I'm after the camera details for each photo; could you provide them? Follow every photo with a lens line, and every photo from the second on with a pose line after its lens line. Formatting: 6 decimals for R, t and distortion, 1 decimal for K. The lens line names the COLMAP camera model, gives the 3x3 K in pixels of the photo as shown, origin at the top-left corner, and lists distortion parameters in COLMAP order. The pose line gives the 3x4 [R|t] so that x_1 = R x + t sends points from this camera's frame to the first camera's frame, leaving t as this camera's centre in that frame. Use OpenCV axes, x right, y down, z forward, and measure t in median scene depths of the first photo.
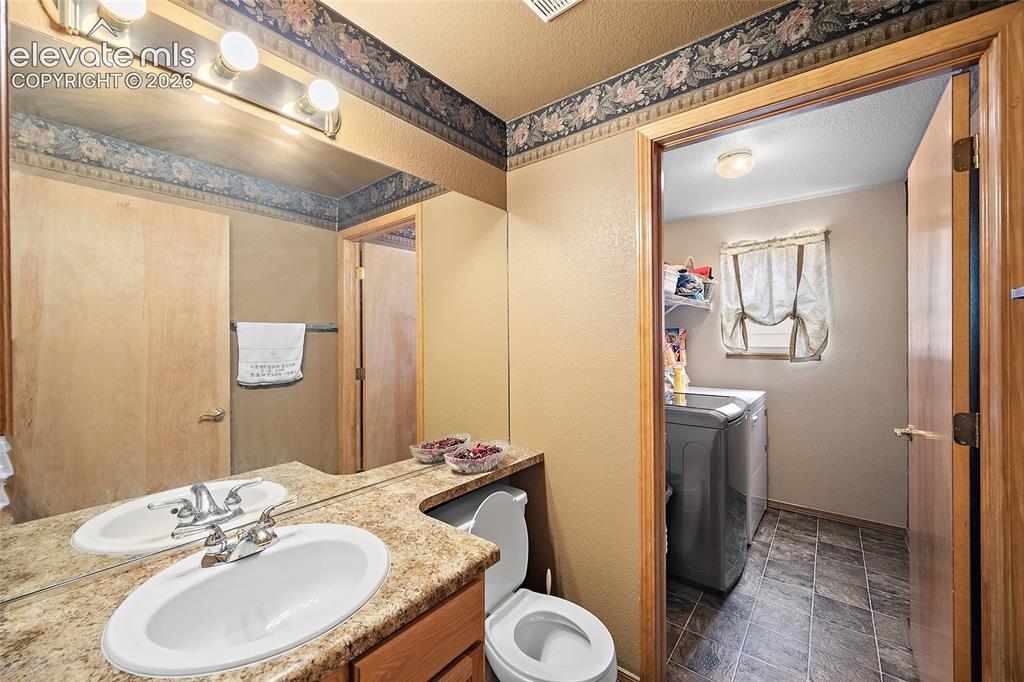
lens RADIAL K [[401.9, 0, 513.1], [0, 401.9, 339.3], [0, 0, 1]] dist [-0.003498, 0.000787]
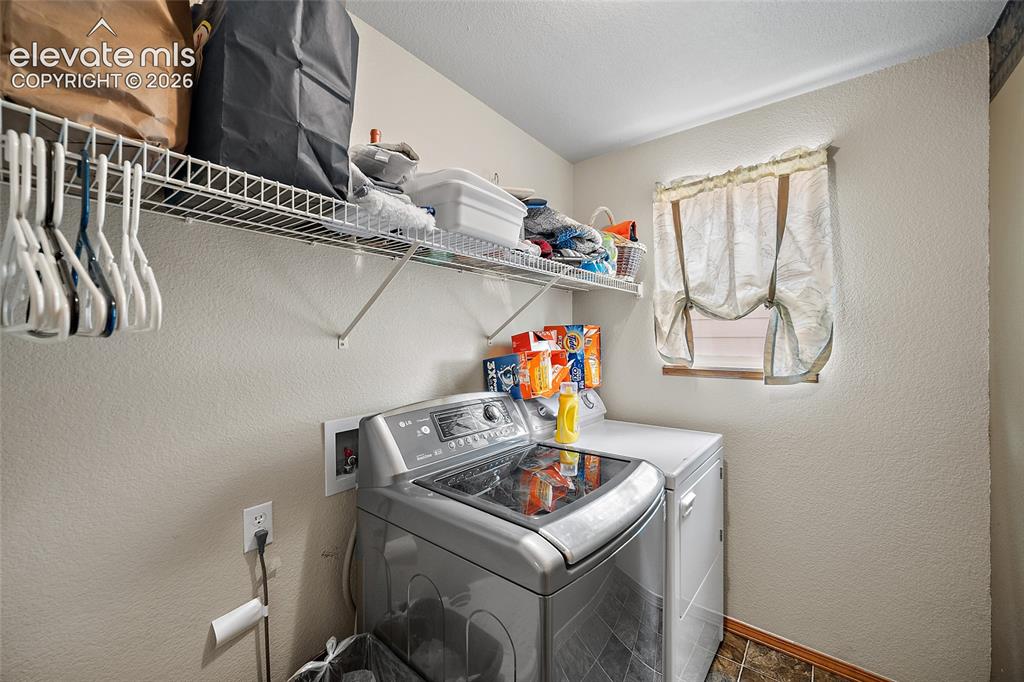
lens RADIAL K [[401.9, 0, 509.6], [0, 401.9, 339.7], [0, 0, 1]] dist [-0.003498, 0.000787]
pose [[0.999953, 0.007306, -0.006294, 0.331001], [-0.007334, 0.999963, -0.004431, -0.000984], [0.006262, 0.004477, 0.999970, 0.428182]]
